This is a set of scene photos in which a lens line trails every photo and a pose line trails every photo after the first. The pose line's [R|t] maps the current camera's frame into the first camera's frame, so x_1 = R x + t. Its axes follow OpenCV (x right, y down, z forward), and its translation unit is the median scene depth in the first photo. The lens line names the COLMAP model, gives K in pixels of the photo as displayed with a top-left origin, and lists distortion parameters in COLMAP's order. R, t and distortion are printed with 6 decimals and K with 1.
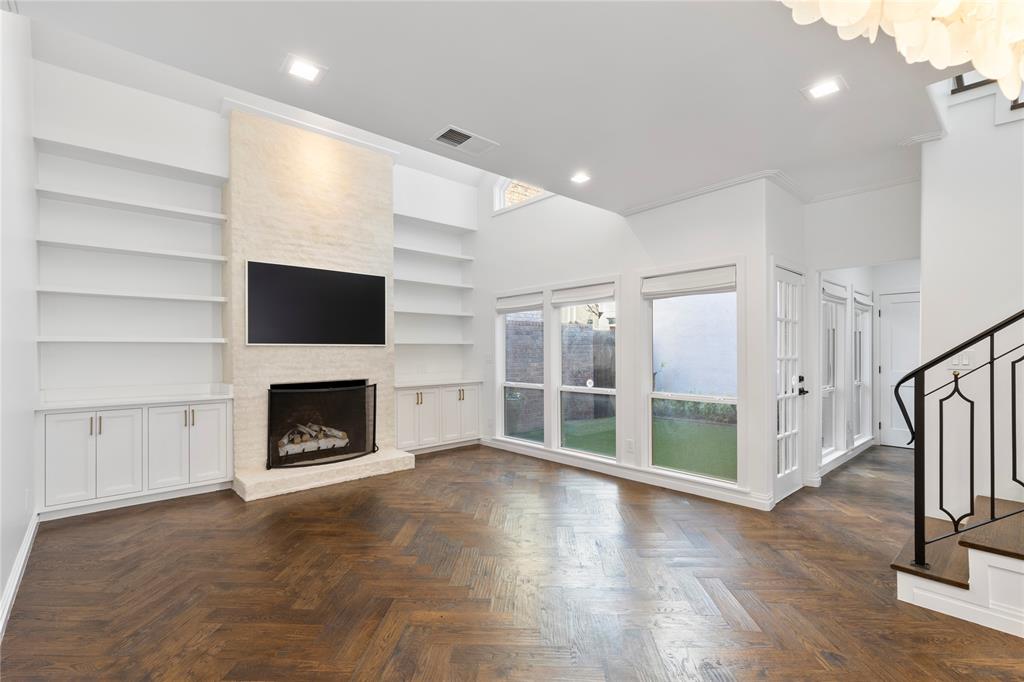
lens RADIAL K [[462.1, 0, 517.1], [0, 462.1, 348.1], [0, 0, 1]] dist [0.004470, -0.000501]
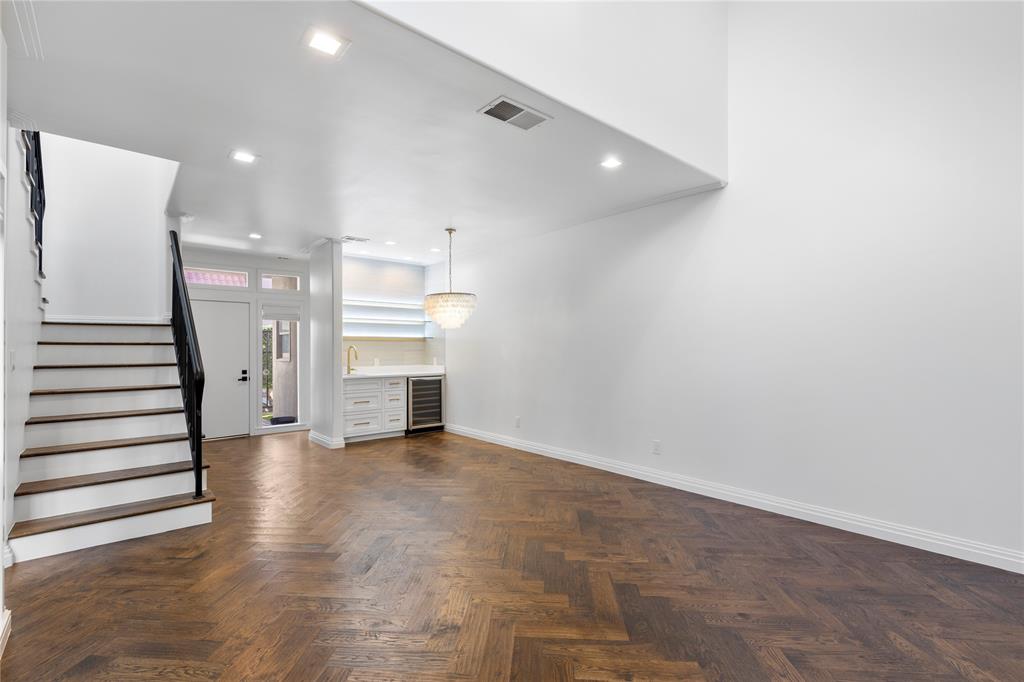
lens RADIAL K [[462.1, 0, 510.8], [0, 462.1, 342.7], [0, 0, 1]] dist [0.004470, -0.000501]
pose [[-0.999431, 0.009117, 0.032472, -0.078945], [0.008503, 0.999784, -0.018982, 0.009222], [-0.032638, -0.018695, -0.999292, 1.166359]]
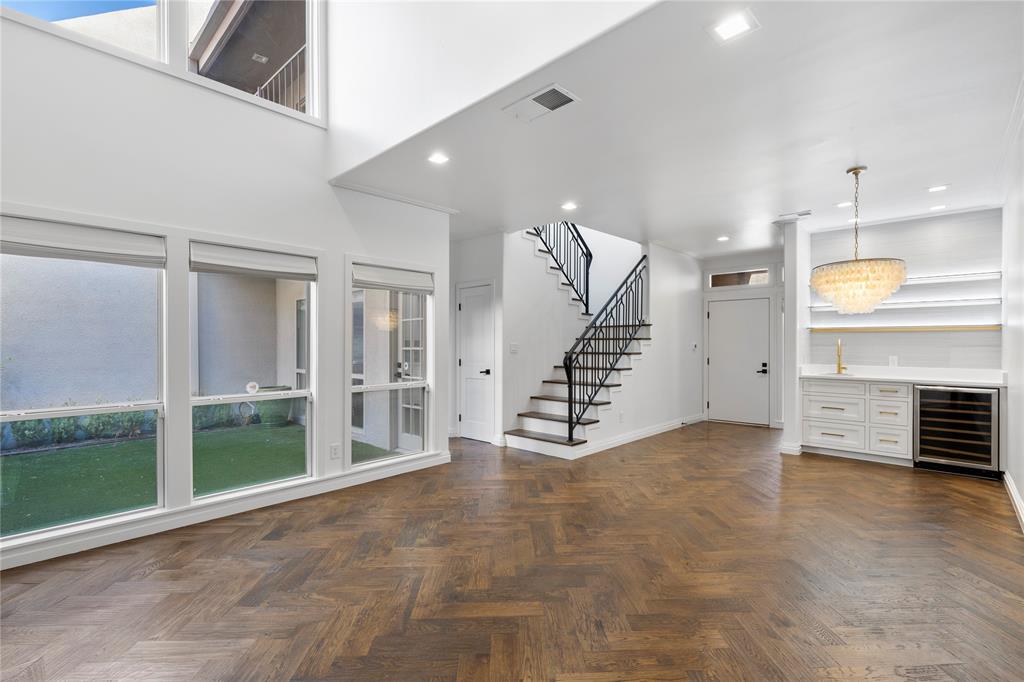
lens RADIAL K [[462.1, 0, 520.9], [0, 462.1, 340.4], [0, 0, 1]] dist [0.004470, -0.000501]
pose [[-0.083633, 0.010773, 0.996438, -0.611129], [-0.007405, 0.999907, -0.011433, 0.010203], [-0.996469, -0.008335, -0.083546, 0.682416]]
